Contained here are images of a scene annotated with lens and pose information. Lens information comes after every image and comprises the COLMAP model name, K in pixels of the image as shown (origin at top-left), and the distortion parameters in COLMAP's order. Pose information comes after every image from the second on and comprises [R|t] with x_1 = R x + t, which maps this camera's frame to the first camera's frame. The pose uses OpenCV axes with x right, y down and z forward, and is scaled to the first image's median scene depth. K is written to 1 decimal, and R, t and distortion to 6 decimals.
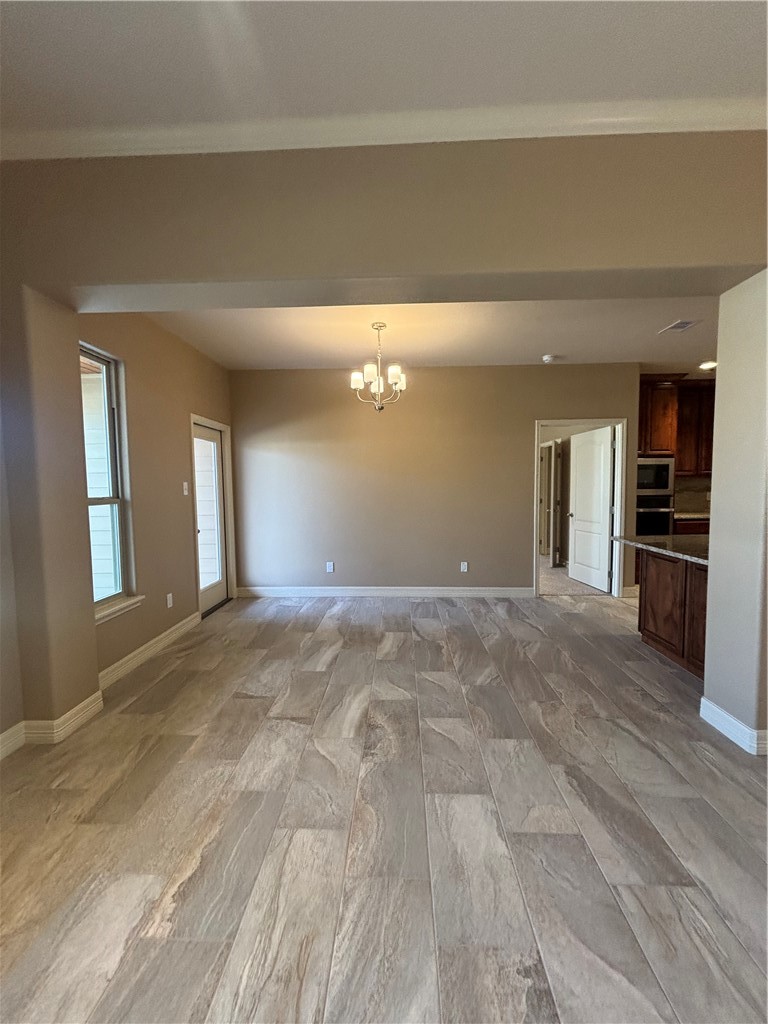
lens RADIAL K [[409.7, 0, 393.5], [0, 409.7, 511.6], [0, 0, 1]] dist [-0.001262, 0.000102]
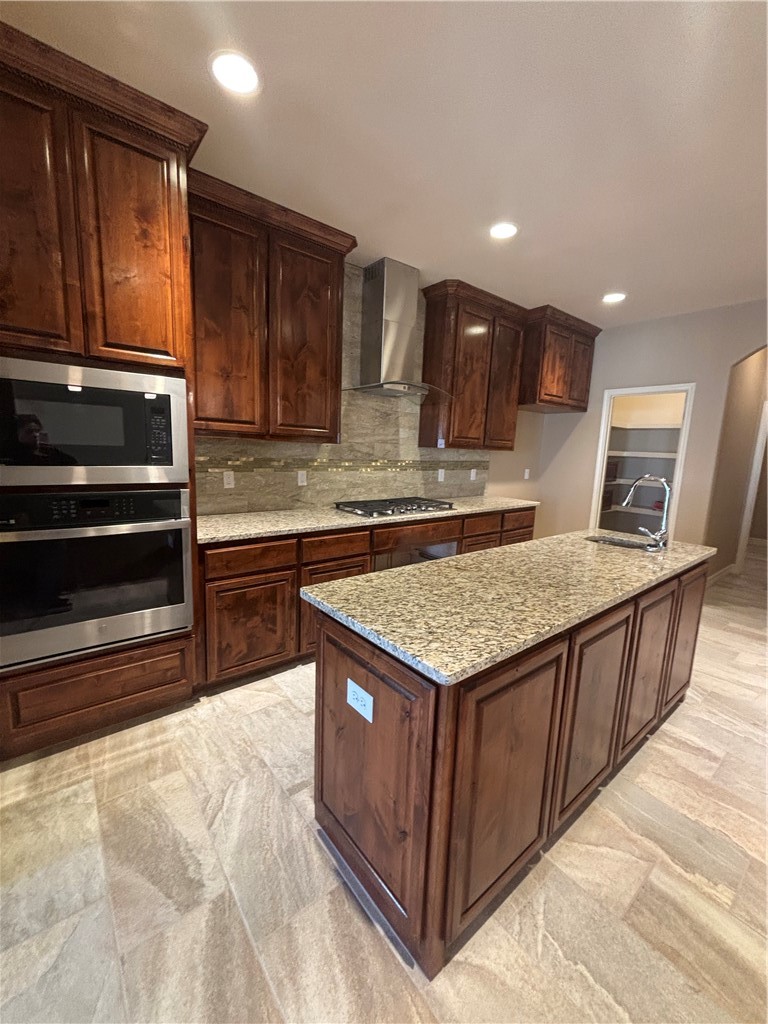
lens RADIAL K [[412.8, 0, 384.0], [0, 412.8, 512.0], [0, 0, 1]] dist [-0.001066, 0.000208]
pose [[0.762393, -0.059272, 0.644394, 0.900927], [-0.007551, 0.994914, 0.100448, -0.081942], [-0.647070, -0.081447, 0.758068, 0.941932]]
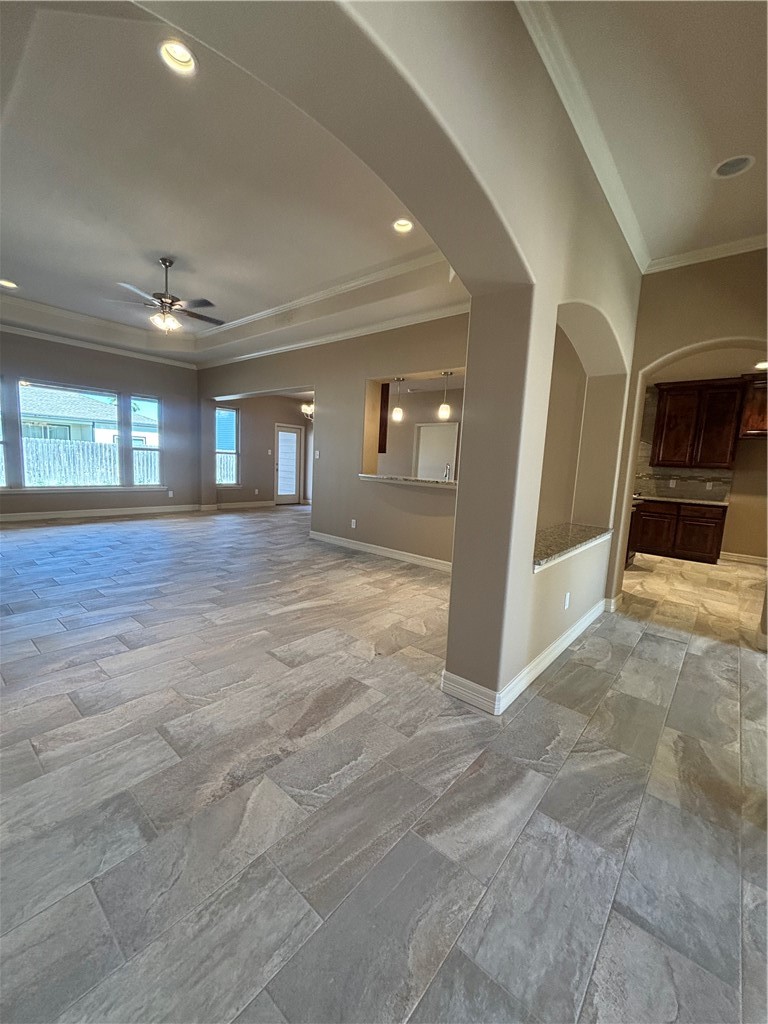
lens RADIAL K [[415.2, 0, 391.5], [0, 415.2, 511.5], [0, 0, 1]] dist [-0.009402, -0.000246]
pose [[0.784346, 0.124227, -0.607757, 1.972426], [-0.096357, 0.992249, 0.078464, 0.039139], [0.612794, -0.002982, 0.790237, -0.703695]]
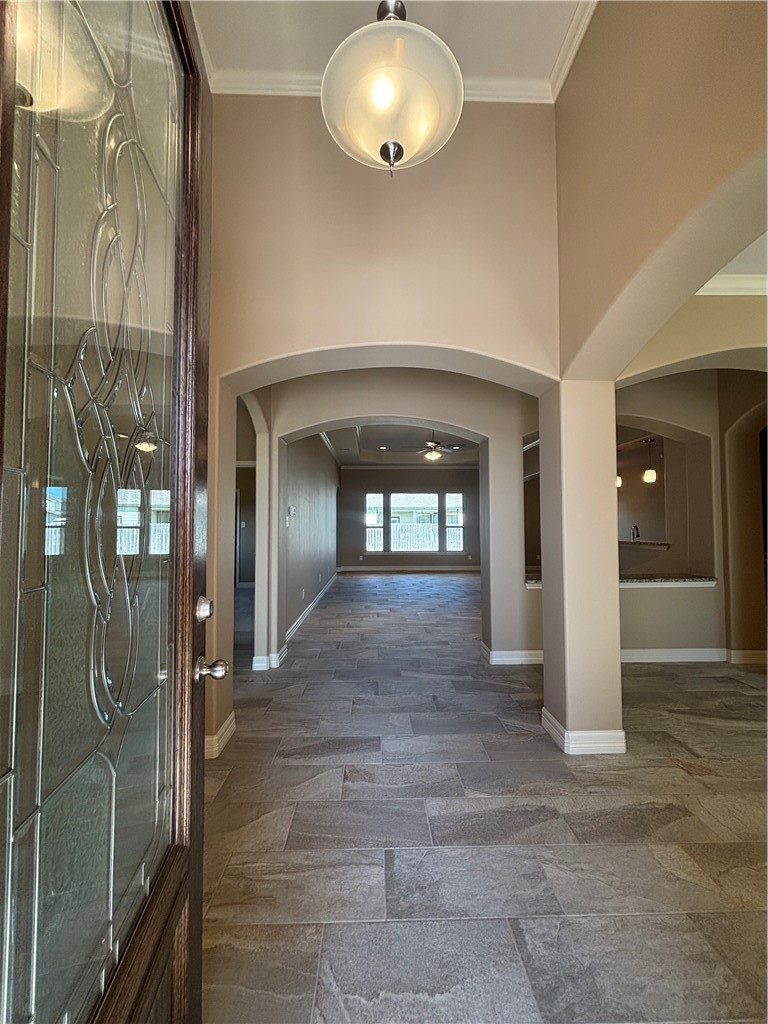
lens RADIAL K [[412.8, 0, 384.0], [0, 412.8, 512.0], [0, 0, 1]] dist [-0.001066, 0.000208]
pose [[0.051855, -0.026643, -0.998299, 2.850377], [-0.060438, 0.997728, -0.029768, 0.022302], [0.996824, 0.061879, 0.050127, -0.480366]]
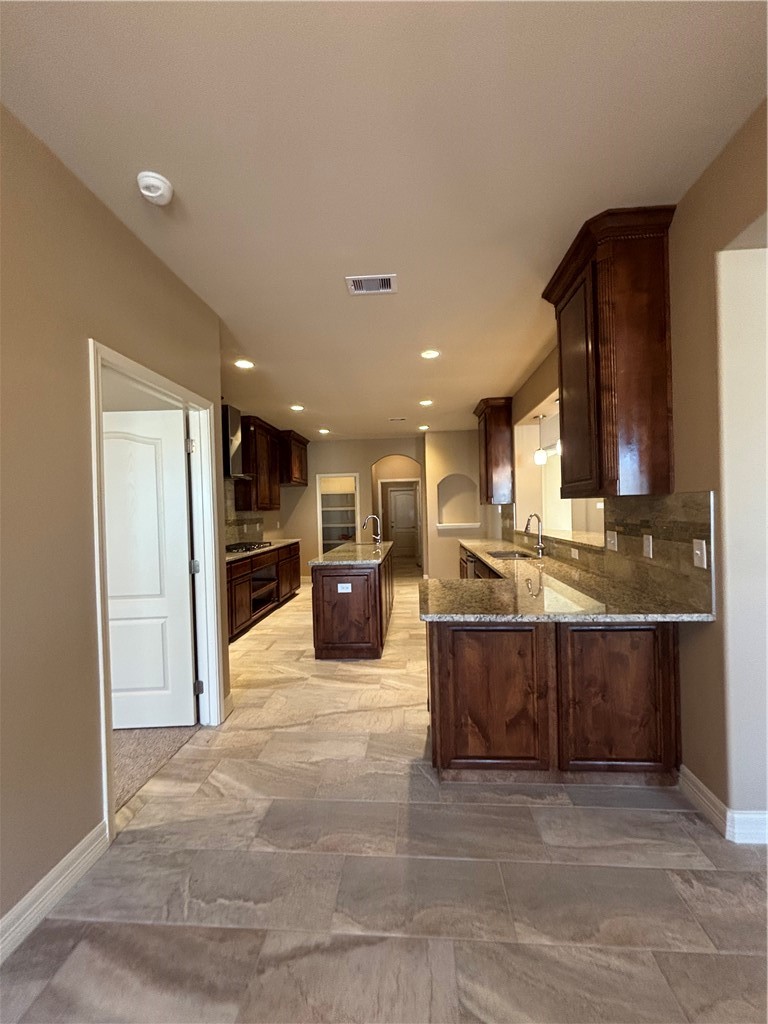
lens RADIAL K [[409.9, 0, 384.0], [0, 409.9, 512.0], [0, 0, 1]] dist [0.000916, 0.000162]
pose [[0.052445, 0.007183, 0.998598, 0.013695], [0.085627, 0.996259, -0.011663, -0.068137], [-0.994946, 0.086118, 0.051633, 1.030765]]
